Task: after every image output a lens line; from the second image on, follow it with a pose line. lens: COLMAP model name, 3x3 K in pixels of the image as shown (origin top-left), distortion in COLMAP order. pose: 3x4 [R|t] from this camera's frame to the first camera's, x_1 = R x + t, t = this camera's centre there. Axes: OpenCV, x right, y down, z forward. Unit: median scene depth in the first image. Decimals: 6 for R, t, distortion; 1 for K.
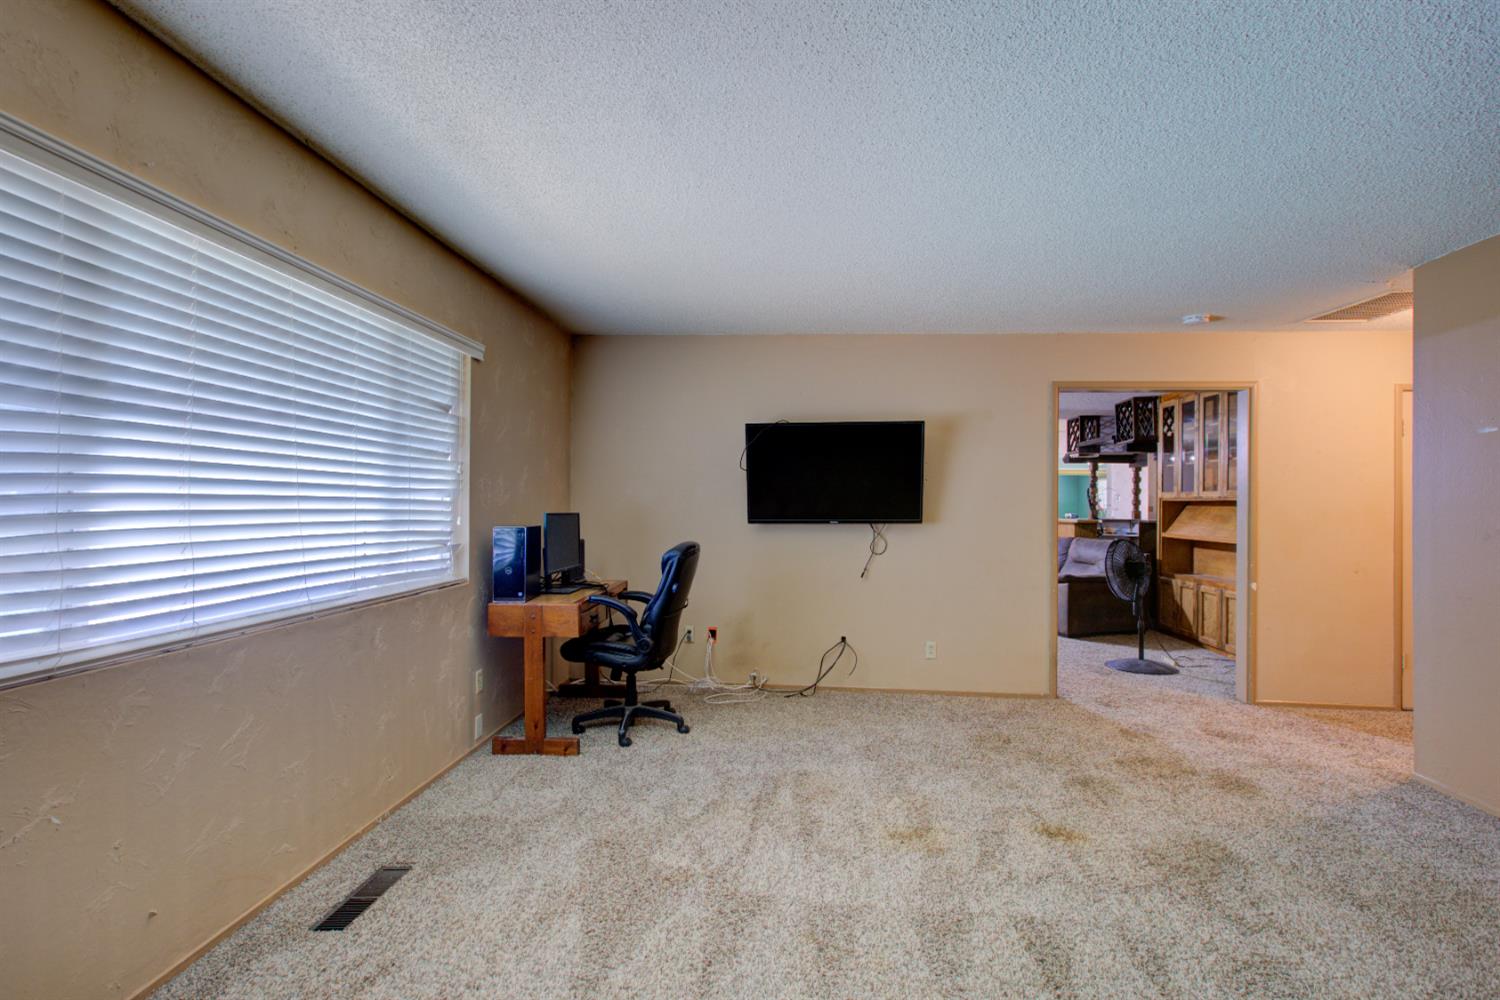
lens RADIAL K [[695.1, 0, 742.3], [0, 695.1, 506.6], [0, 0, 1]] dist [-0.007629, 0.003566]
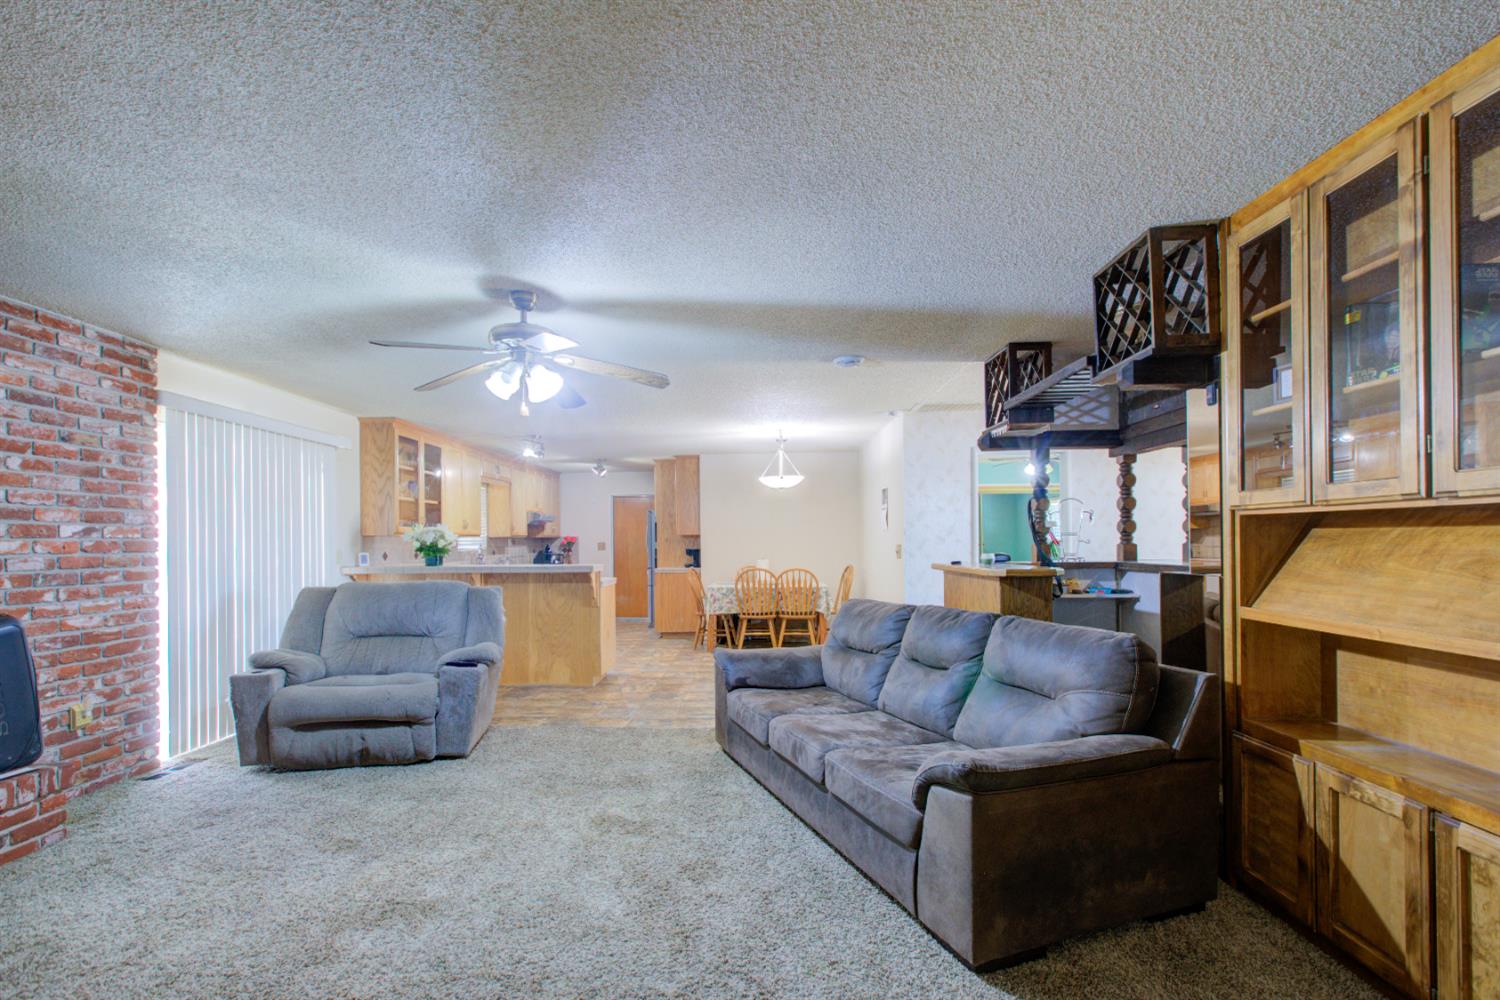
lens RADIAL K [[695.1, 0, 716.7], [0, 695.1, 538.9], [0, 0, 1]] dist [-0.007629, 0.003566]
pose [[0.999003, -0.016159, 0.041615, 0.304471], [0.016431, 0.999846, -0.006192, 0.000880], [-0.041508, 0.006869, 0.999115, 0.615667]]
